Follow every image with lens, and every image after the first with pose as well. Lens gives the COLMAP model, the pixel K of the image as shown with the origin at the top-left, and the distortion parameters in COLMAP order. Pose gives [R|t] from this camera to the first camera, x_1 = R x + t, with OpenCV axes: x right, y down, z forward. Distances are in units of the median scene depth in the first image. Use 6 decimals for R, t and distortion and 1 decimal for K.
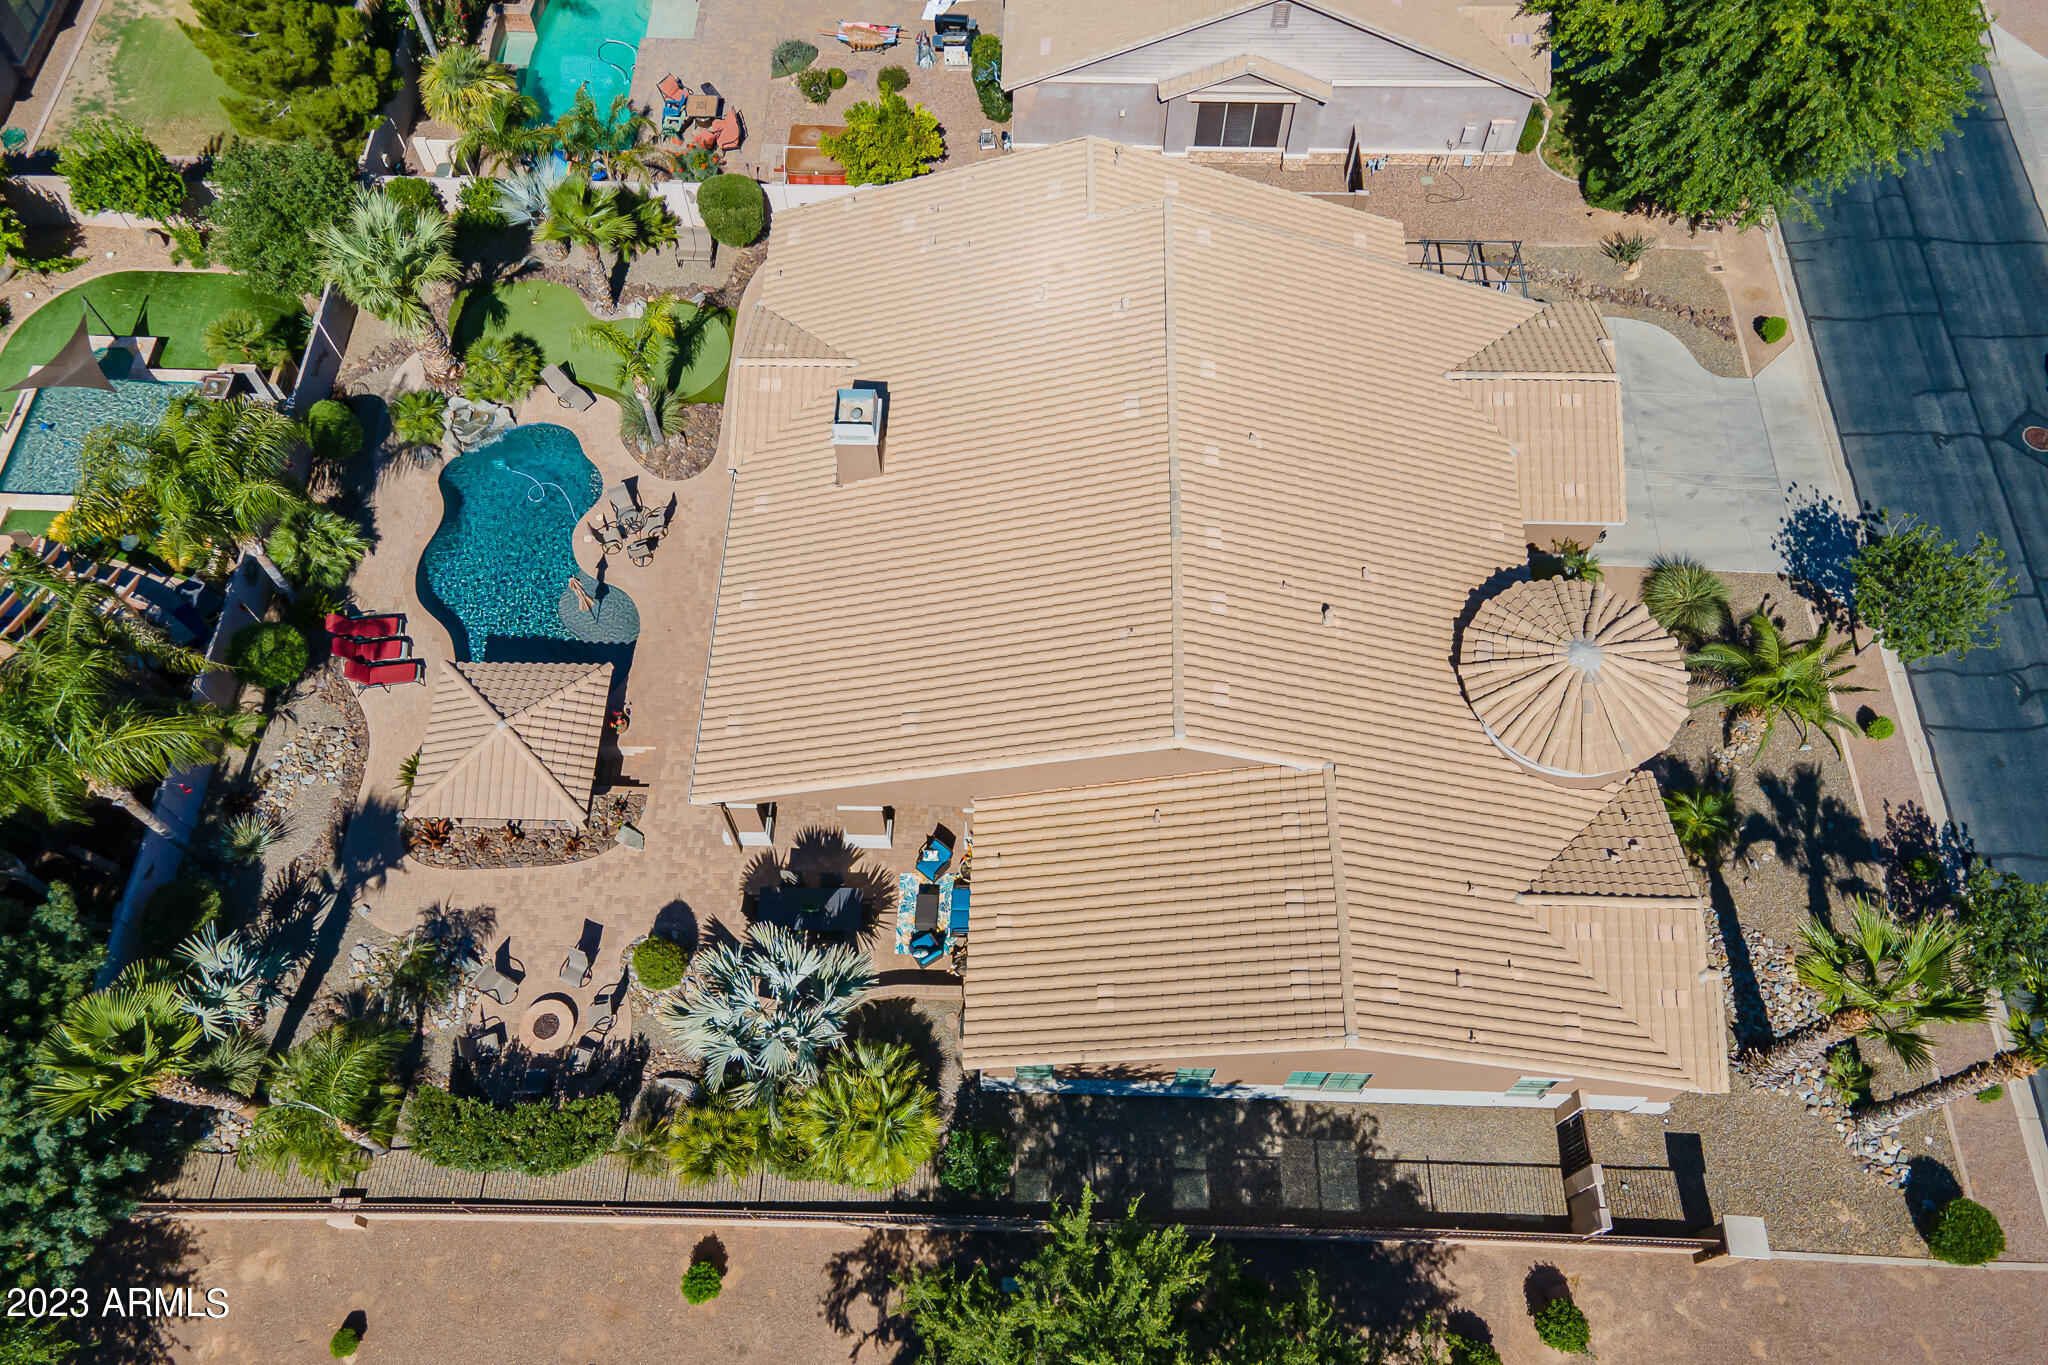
lens RADIAL K [[1463.3, 0, 1026.0], [0, 1463.3, 721.7], [0, 0, 1]] dist [0.041552, 0.000667]
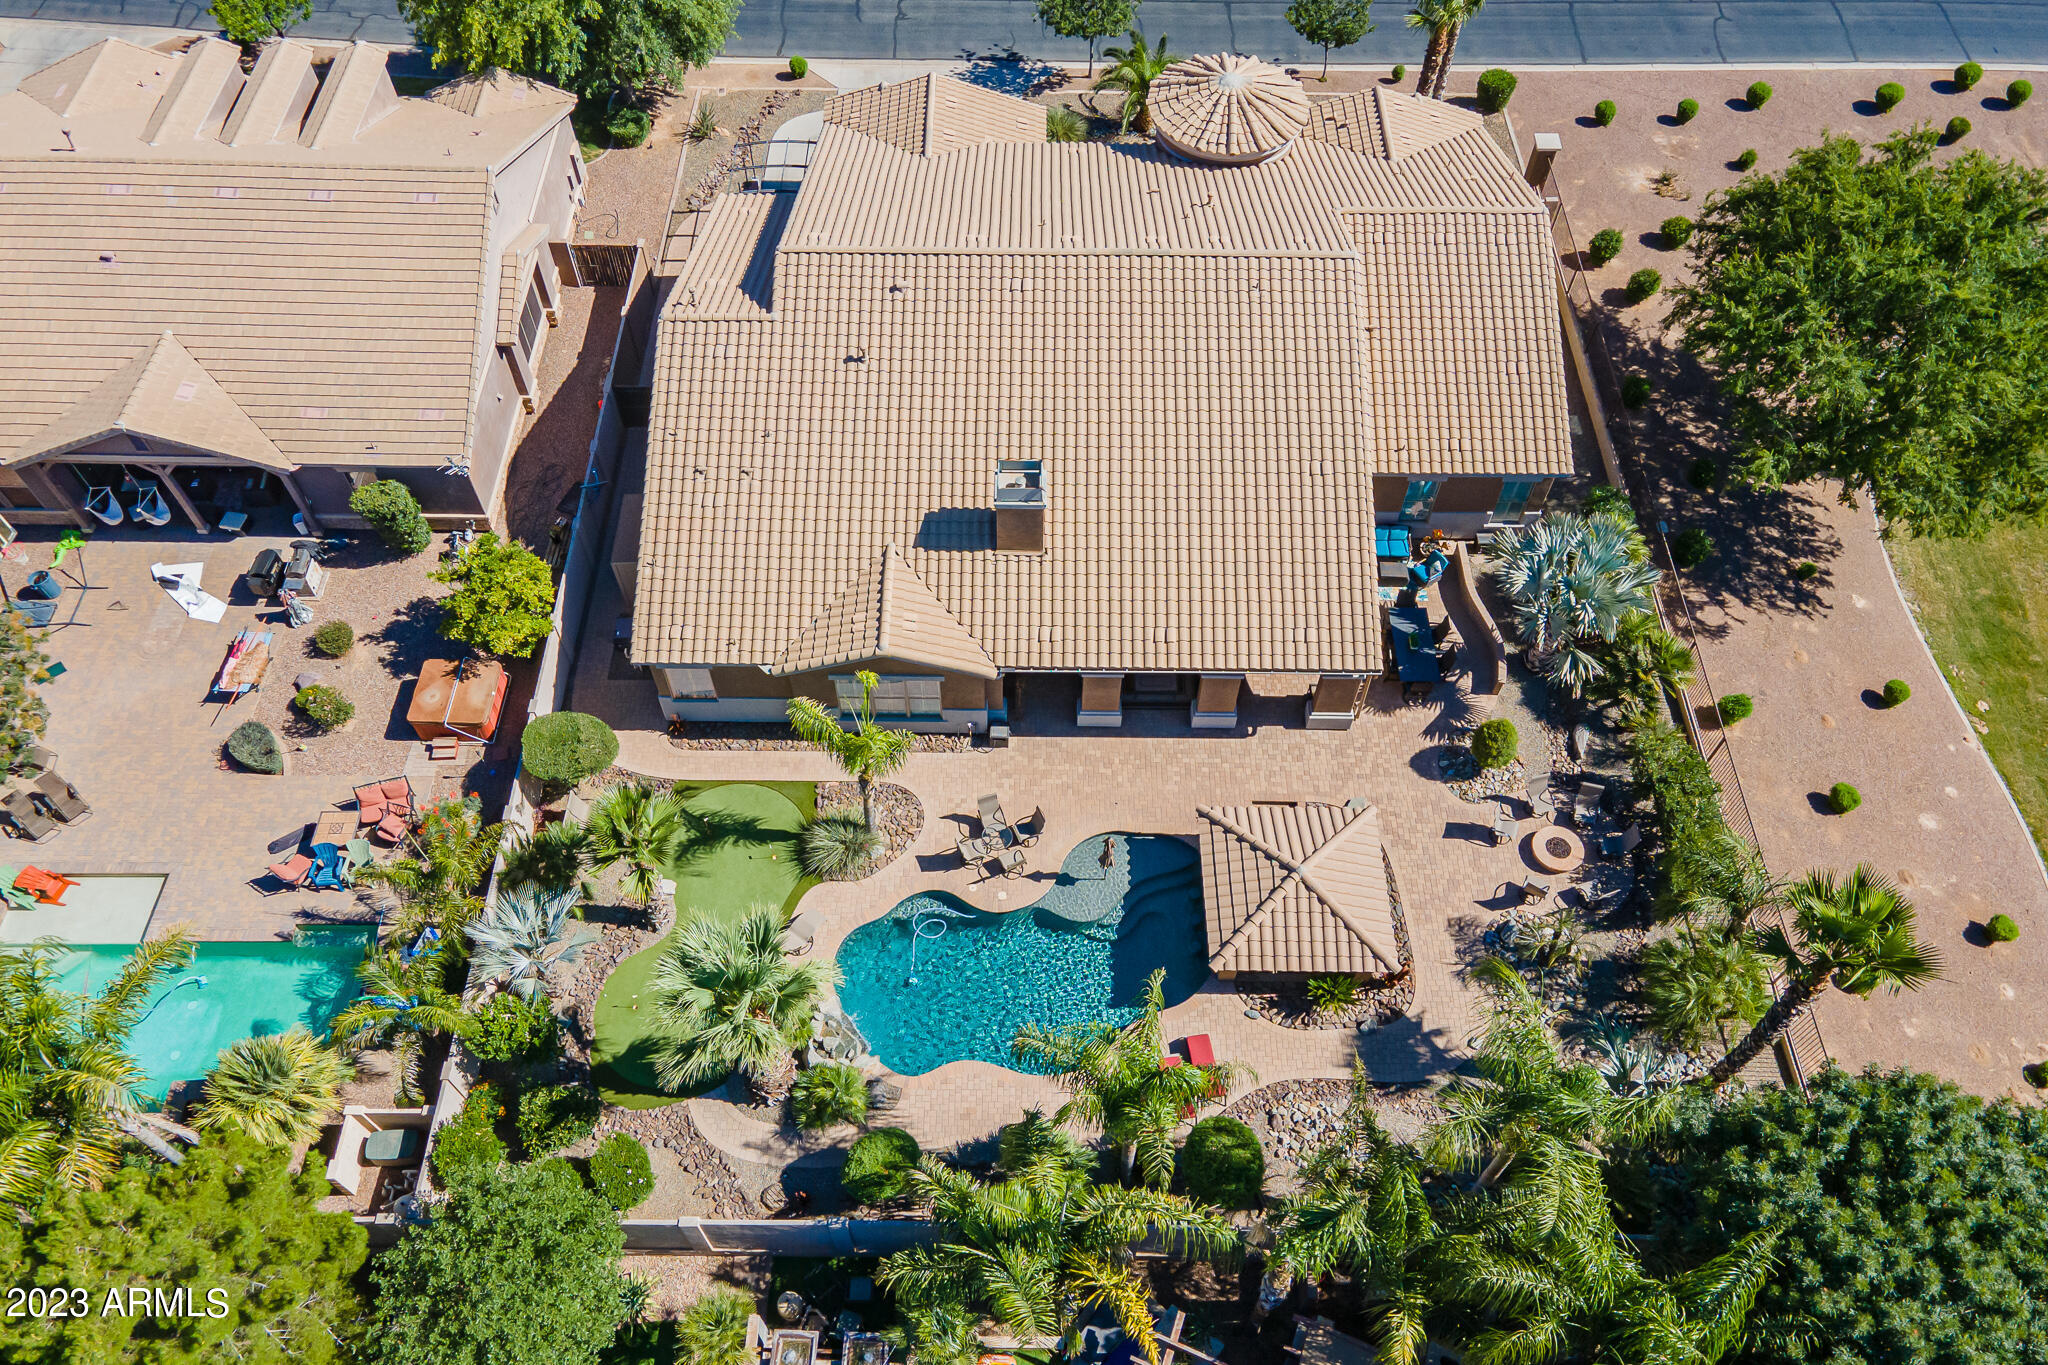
lens RADIAL K [[1463.3, 0, 1026.0], [0, 1463.3, 721.7], [0, 0, 1]] dist [0.041552, 0.000667]
pose [[-0.020737, -0.830082, 0.557256, -0.784453], [0.882682, 0.246552, 0.400106, -0.547549], [-0.469513, 0.500177, 0.727585, 0.334236]]
